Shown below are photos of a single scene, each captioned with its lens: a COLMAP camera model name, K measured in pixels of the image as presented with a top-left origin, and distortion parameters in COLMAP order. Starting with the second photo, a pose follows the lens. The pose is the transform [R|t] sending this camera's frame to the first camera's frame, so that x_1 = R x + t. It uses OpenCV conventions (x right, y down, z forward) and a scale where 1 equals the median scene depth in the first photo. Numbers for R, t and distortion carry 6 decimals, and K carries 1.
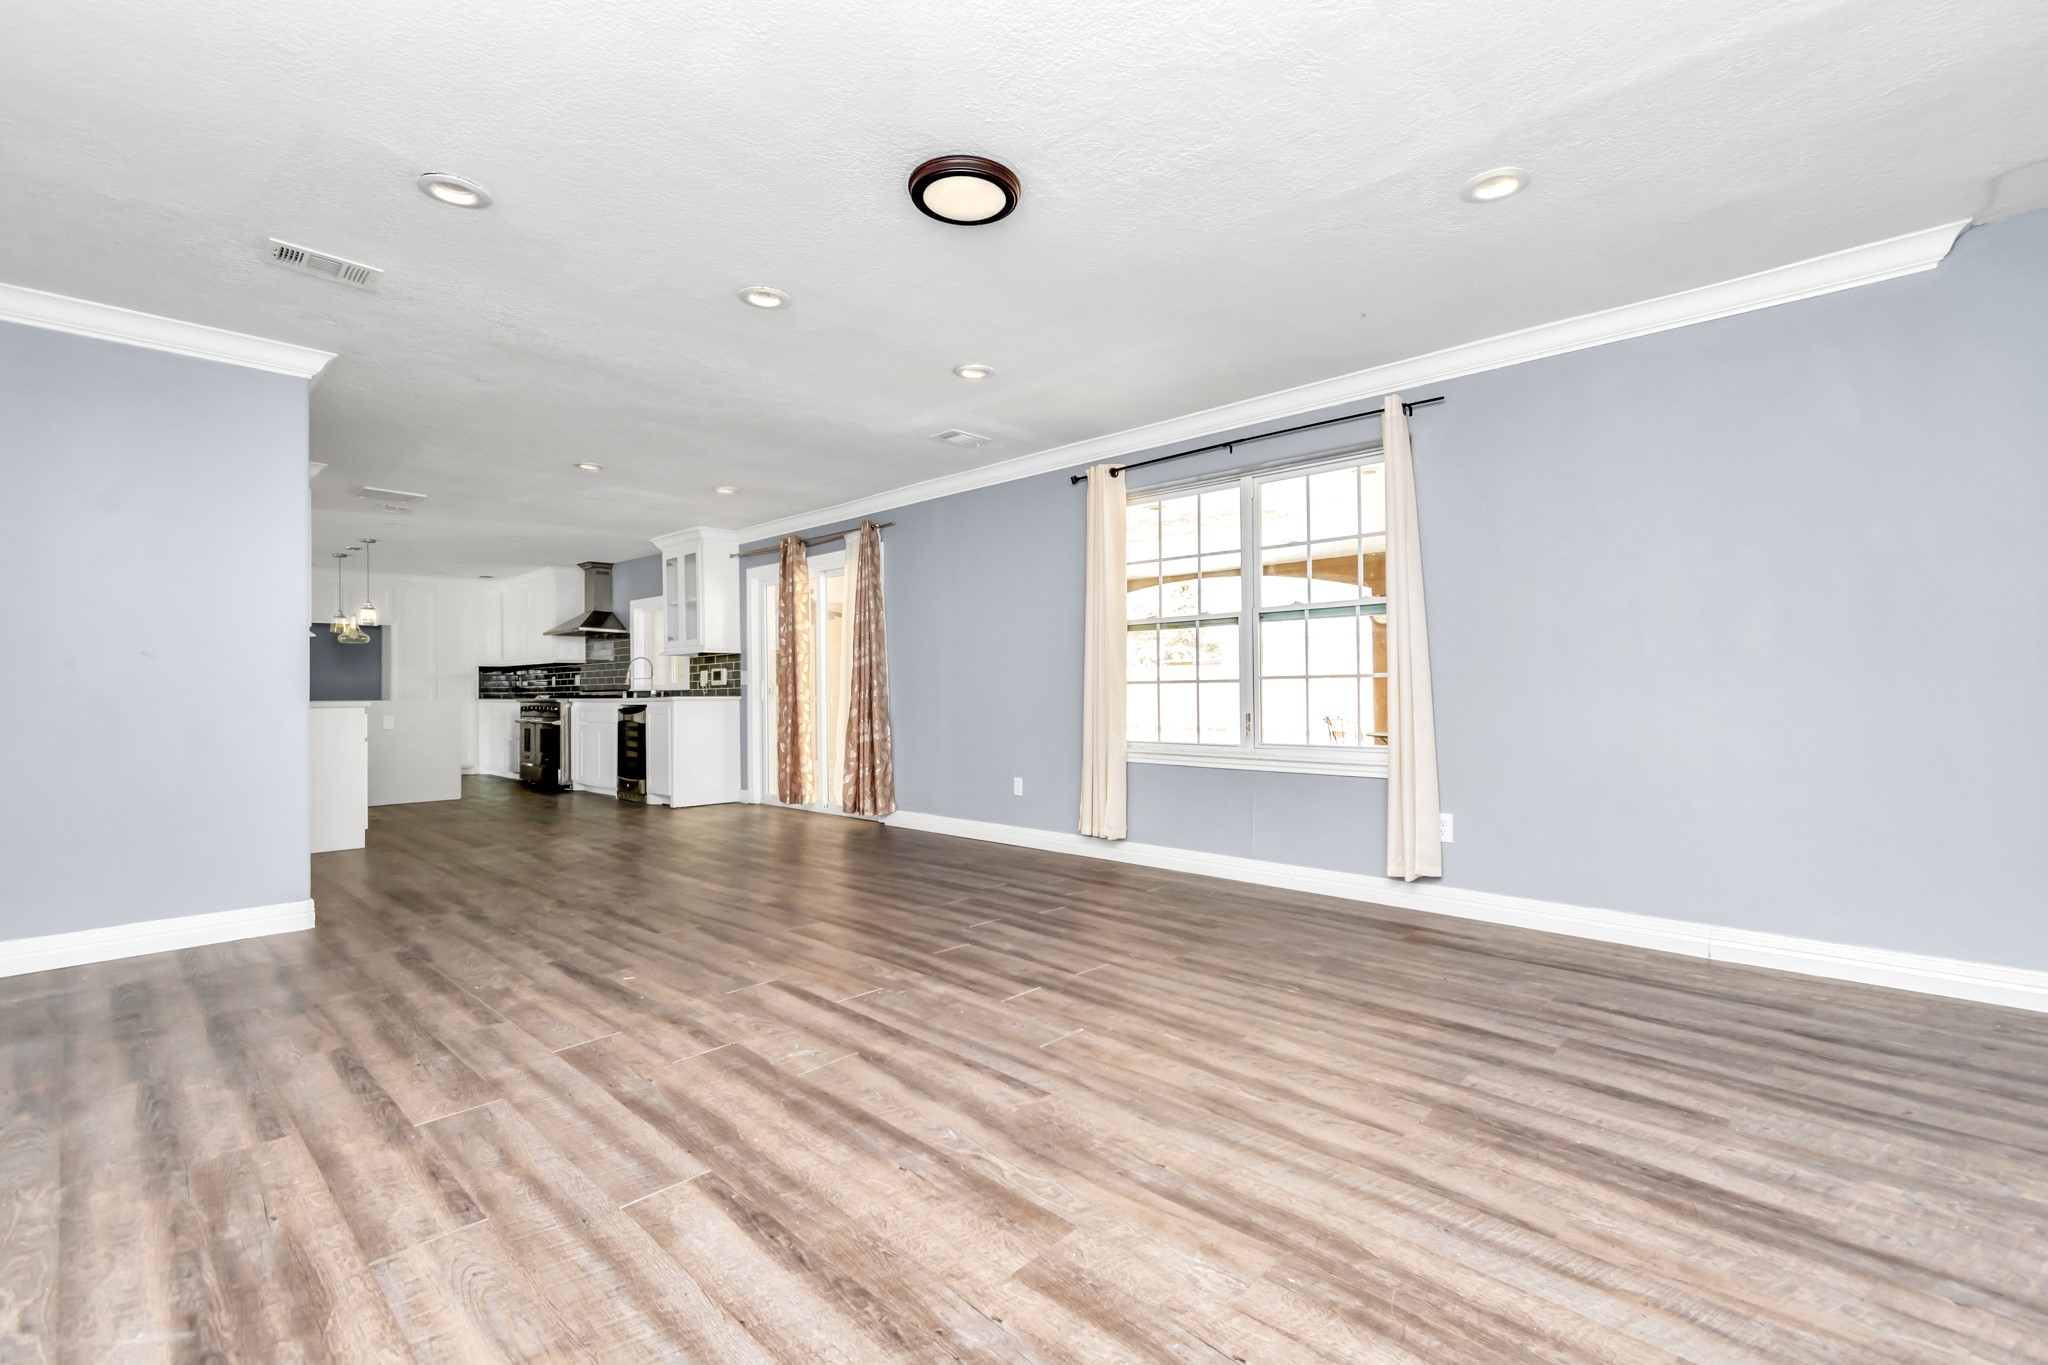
lens RADIAL K [[897.3, 0, 1024.0], [0, 897.3, 682.5], [0, 0, 1]] dist [0.005644, -0.003176]
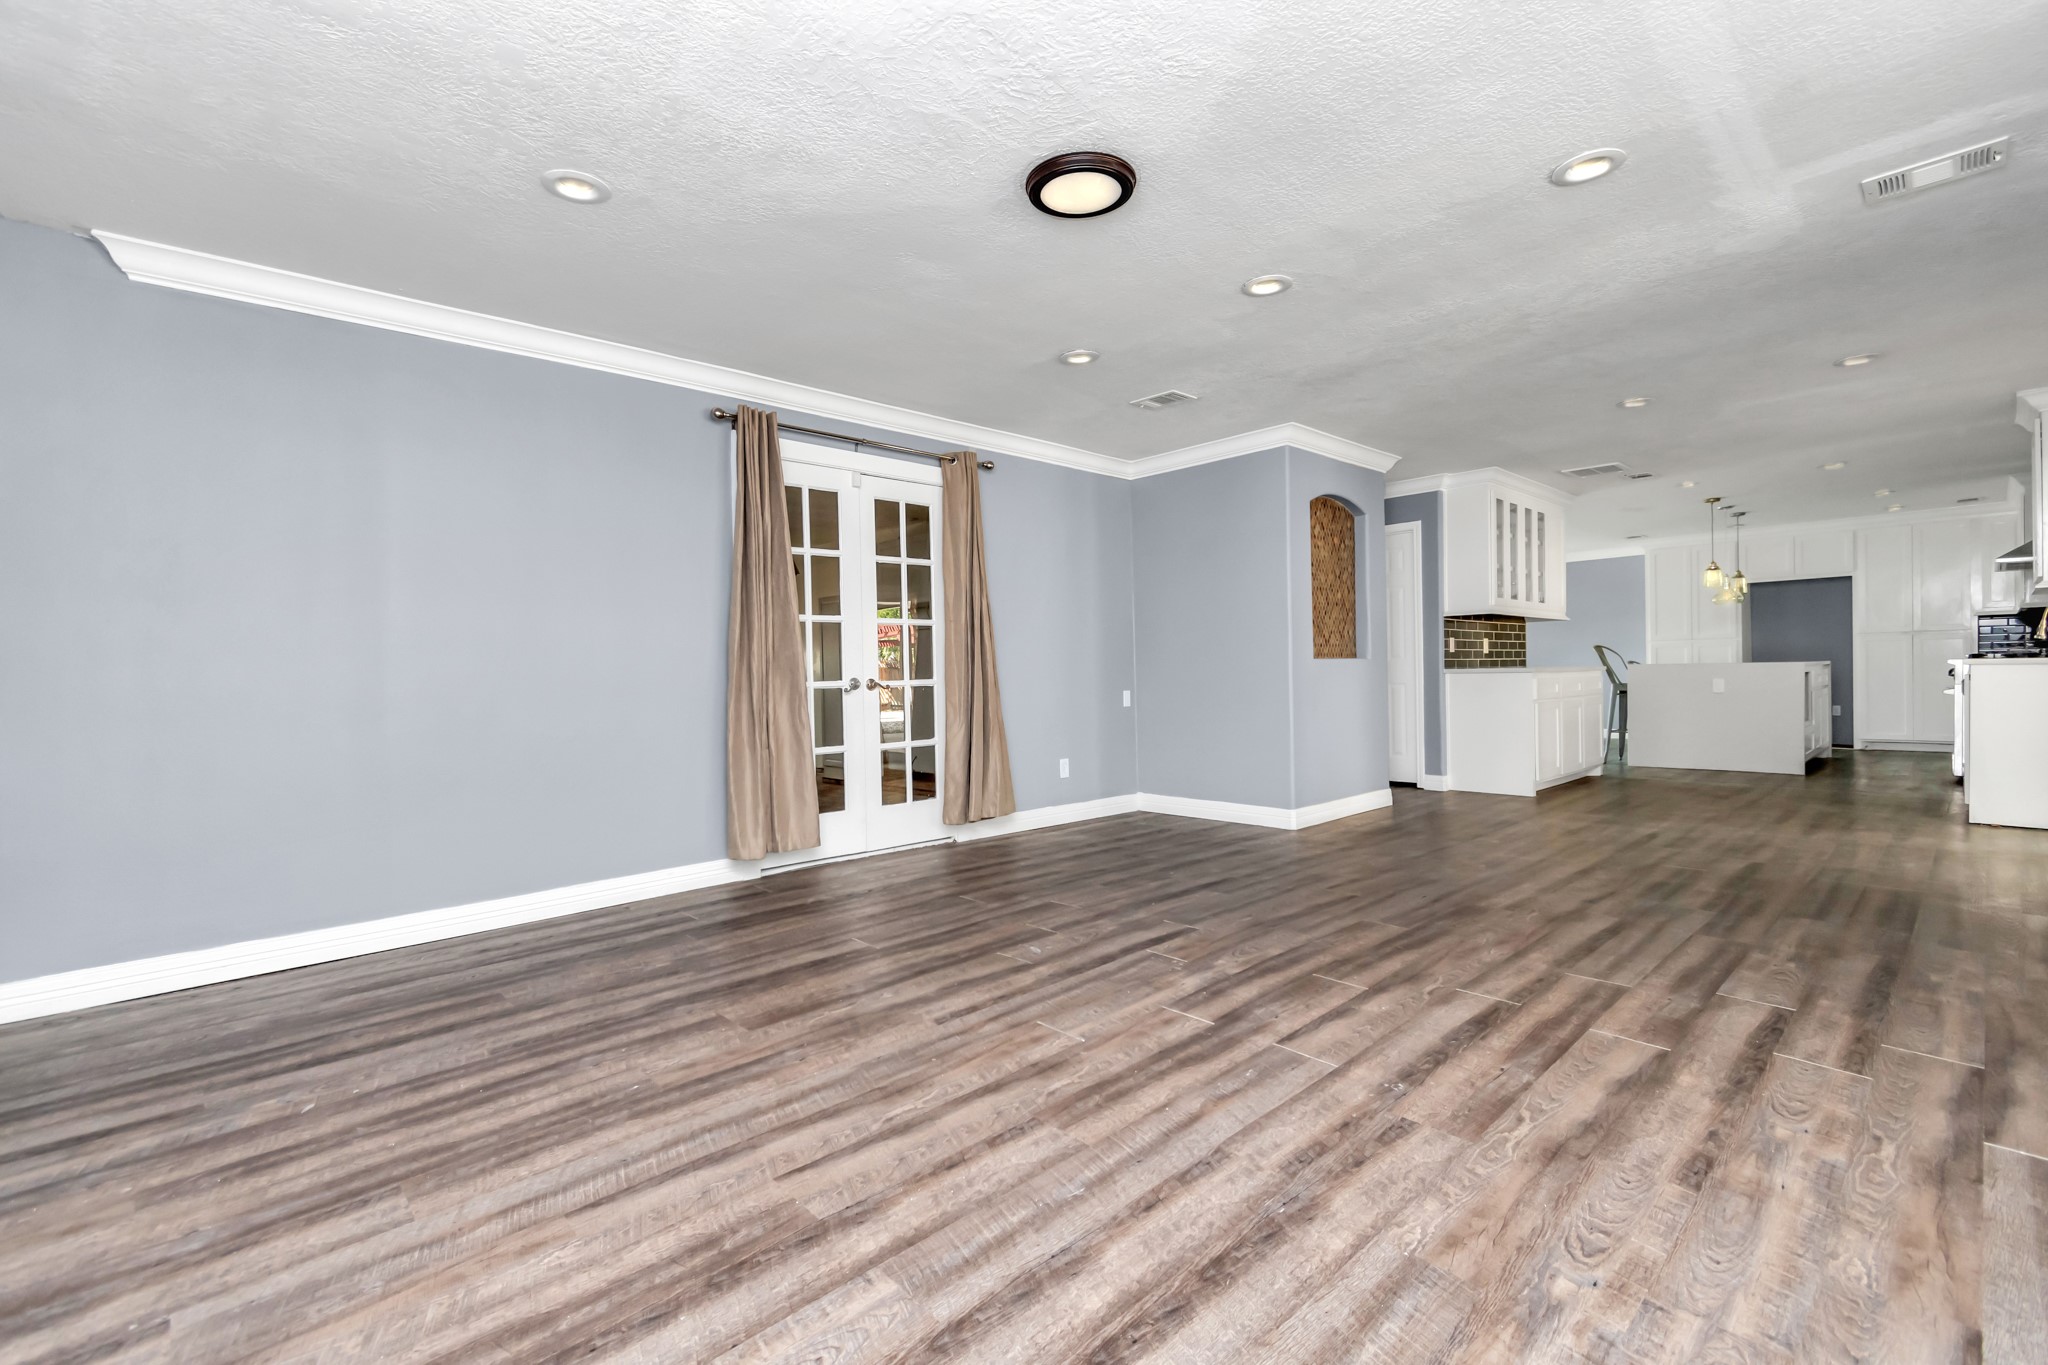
lens RADIAL K [[897.3, 0, 1024.0], [0, 897.3, 682.5], [0, 0, 1]] dist [0.005644, -0.003176]
pose [[-0.061281, 0.022261, -0.997872, 1.118514], [0.030087, 0.999338, 0.020446, -0.006338], [0.997667, -0.028770, -0.061911, 1.137946]]
